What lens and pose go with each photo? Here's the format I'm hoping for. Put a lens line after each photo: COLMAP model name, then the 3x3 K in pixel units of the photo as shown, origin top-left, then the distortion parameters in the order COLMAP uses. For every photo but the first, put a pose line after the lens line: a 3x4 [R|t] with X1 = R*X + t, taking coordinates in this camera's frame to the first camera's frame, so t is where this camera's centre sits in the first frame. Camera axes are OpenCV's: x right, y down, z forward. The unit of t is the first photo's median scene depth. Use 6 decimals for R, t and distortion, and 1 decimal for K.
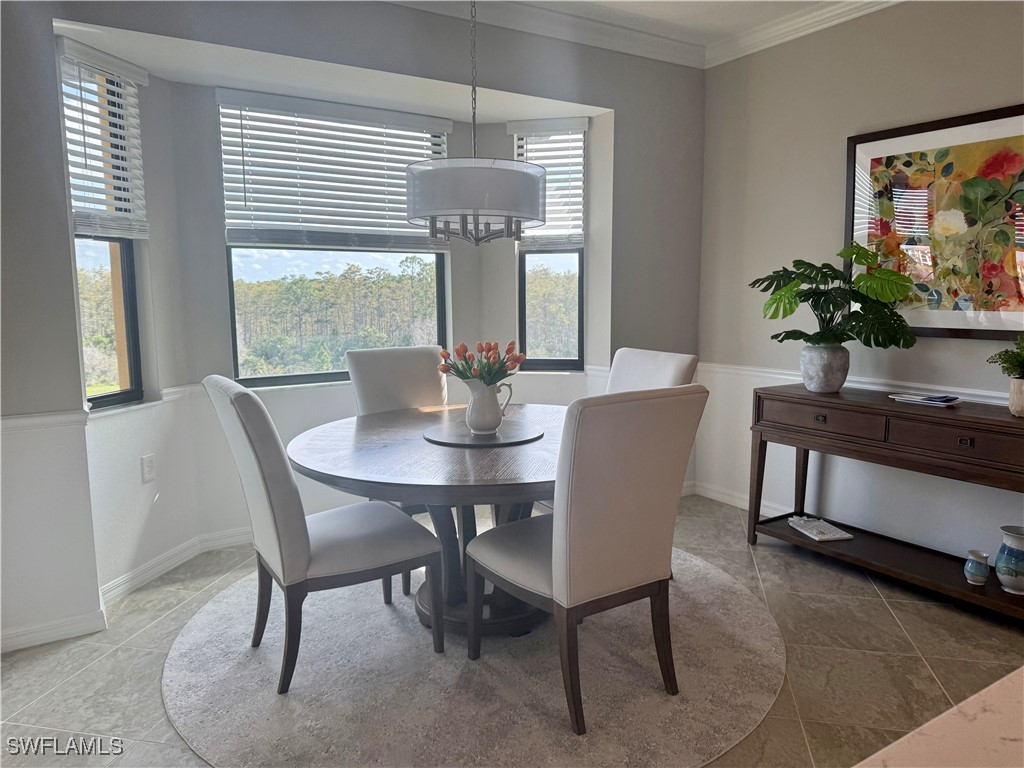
lens RADIAL K [[713.7, 0, 522.8], [0, 713.7, 386.3], [0, 0, 1]] dist [0.036054, -0.040183]
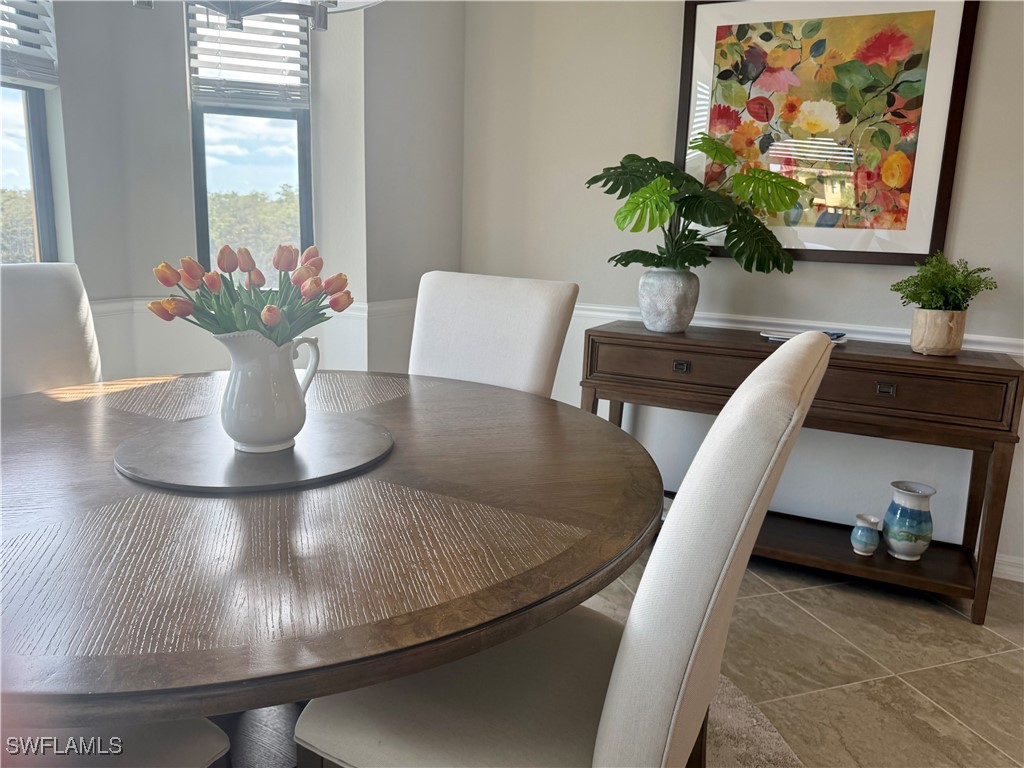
lens RADIAL K [[743.4, 0, 533.0], [0, 743.4, 378.8], [0, 0, 1]] dist [0.091305, -0.147060]
pose [[0.853484, -0.065420, 0.516997, -0.132615], [0.027677, 0.996379, 0.080390, -0.010983], [-0.520384, -0.054303, 0.852204, 0.417850]]
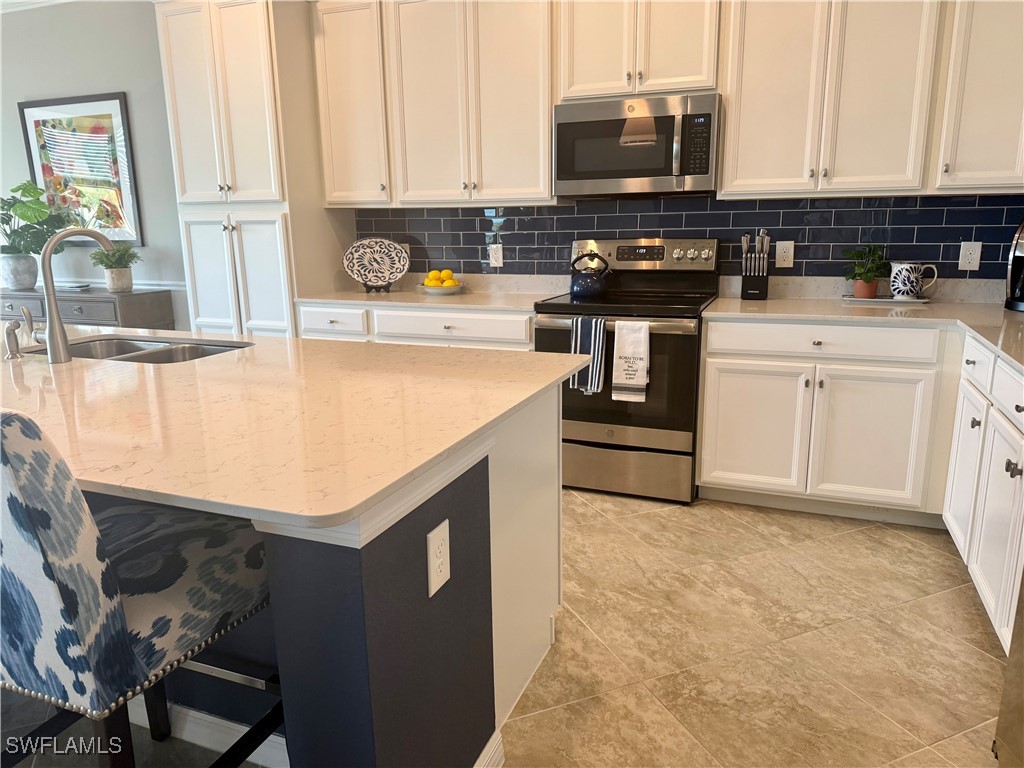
lens RADIAL K [[713.7, 0, 522.8], [0, 713.7, 386.3], [0, 0, 1]] dist [0.036054, -0.040183]
pose [[0.816737, -0.137850, 0.560302, 0.429027], [0.087553, 0.989407, 0.115798, 0.124621], [-0.570329, -0.045520, 0.820154, -0.757573]]
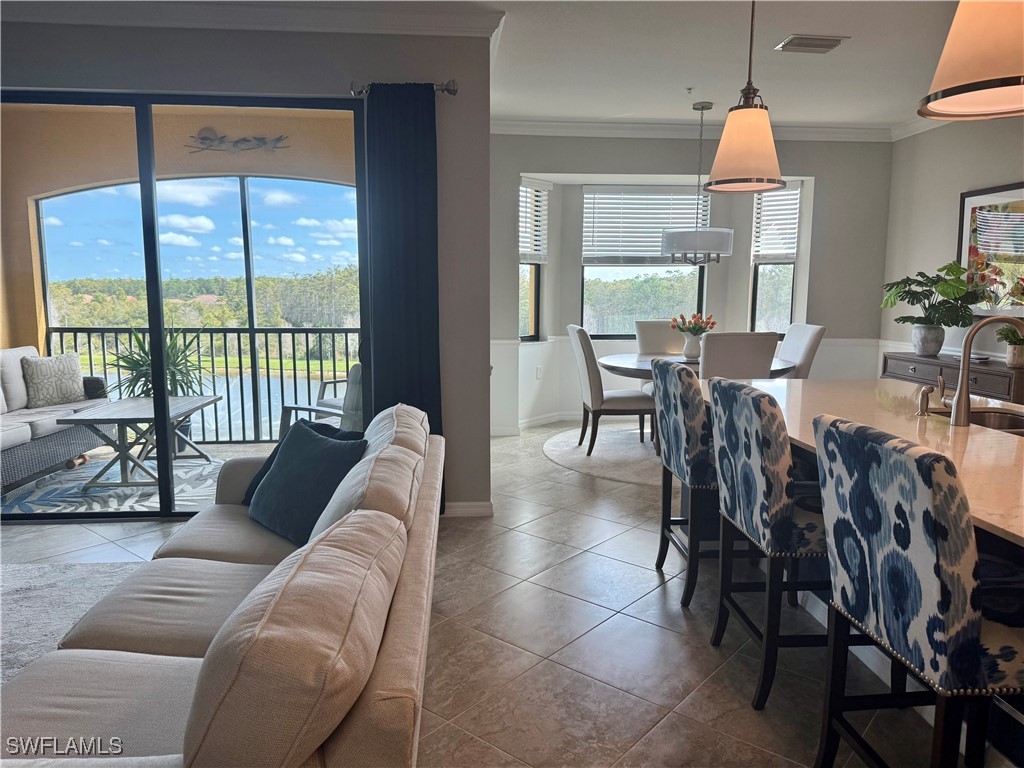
lens RADIAL K [[730.8, 0, 493.7], [0, 730.8, 381.8], [0, 0, 1]] dist [-0.004935, -0.003886]
pose [[0.871586, 0.069489, -0.485292, 0.395148], [-0.072681, 0.997280, 0.012265, 0.121757], [0.484825, 0.024582, 0.874266, -0.916830]]
